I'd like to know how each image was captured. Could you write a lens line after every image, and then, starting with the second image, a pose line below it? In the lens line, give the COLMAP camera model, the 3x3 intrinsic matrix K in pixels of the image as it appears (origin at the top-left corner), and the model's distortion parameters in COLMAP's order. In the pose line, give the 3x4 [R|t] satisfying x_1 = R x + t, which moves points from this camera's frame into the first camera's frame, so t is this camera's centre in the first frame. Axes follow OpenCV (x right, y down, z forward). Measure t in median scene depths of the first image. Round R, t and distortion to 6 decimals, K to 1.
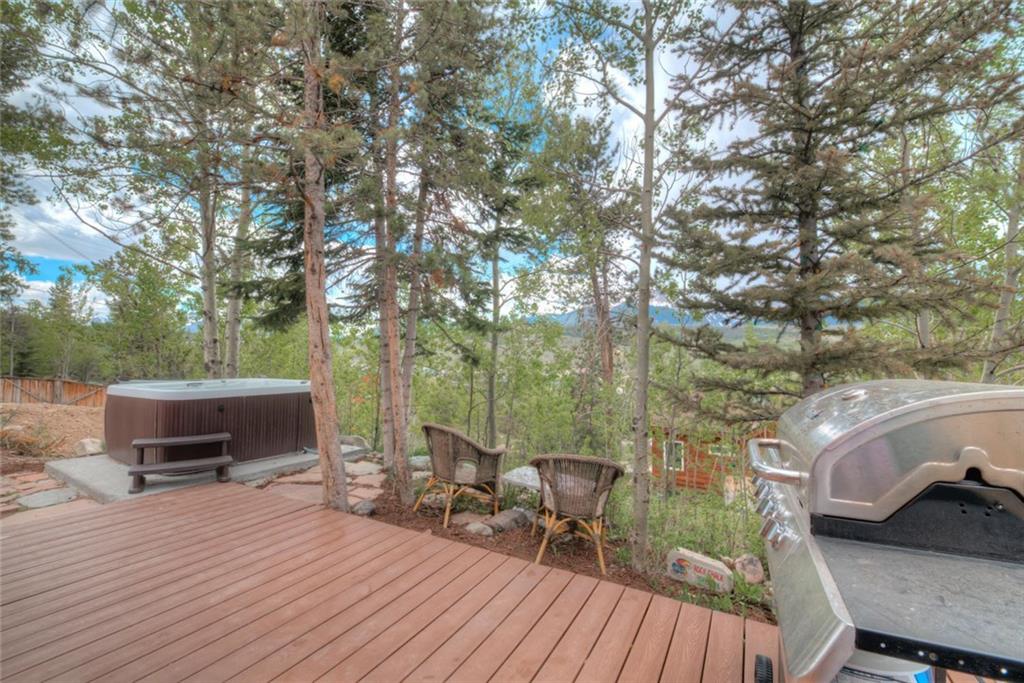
lens RADIAL K [[411.8, 0, 515.8], [0, 411.8, 338.7], [0, 0, 1]] dist [-0.002054, -0.000349]
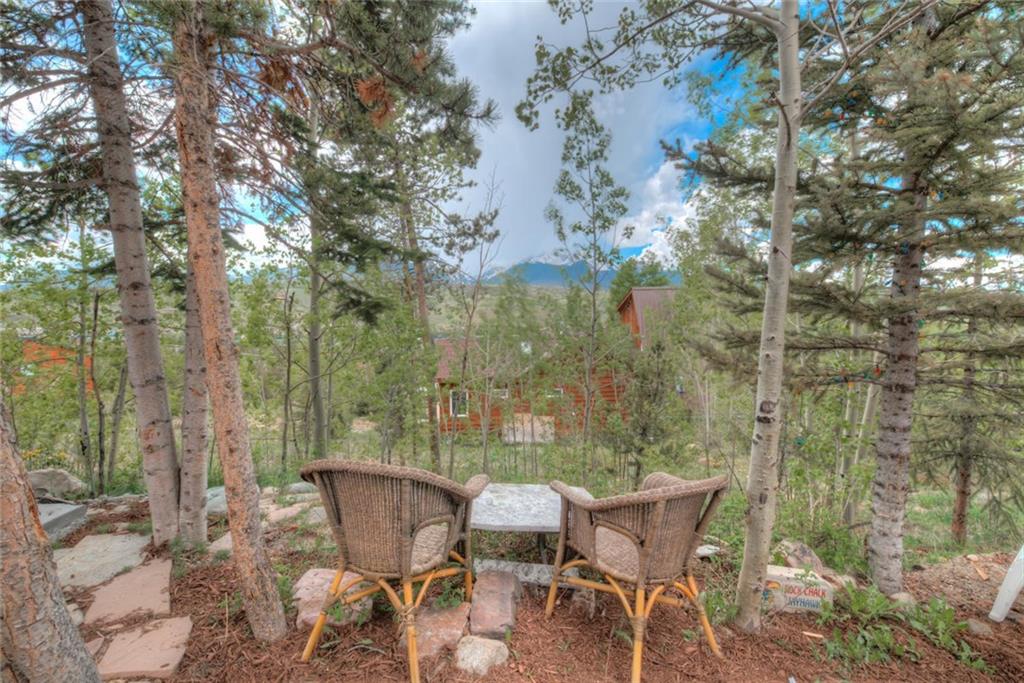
lens RADIAL K [[411.8, 0, 515.8], [0, 411.8, 338.7], [0, 0, 1]] dist [-0.002054, -0.000349]
pose [[0.857258, -0.021079, 0.514456, -0.249876], [-0.028438, 0.995698, 0.088184, 0.030235], [-0.514101, -0.090226, 0.852971, 0.494659]]
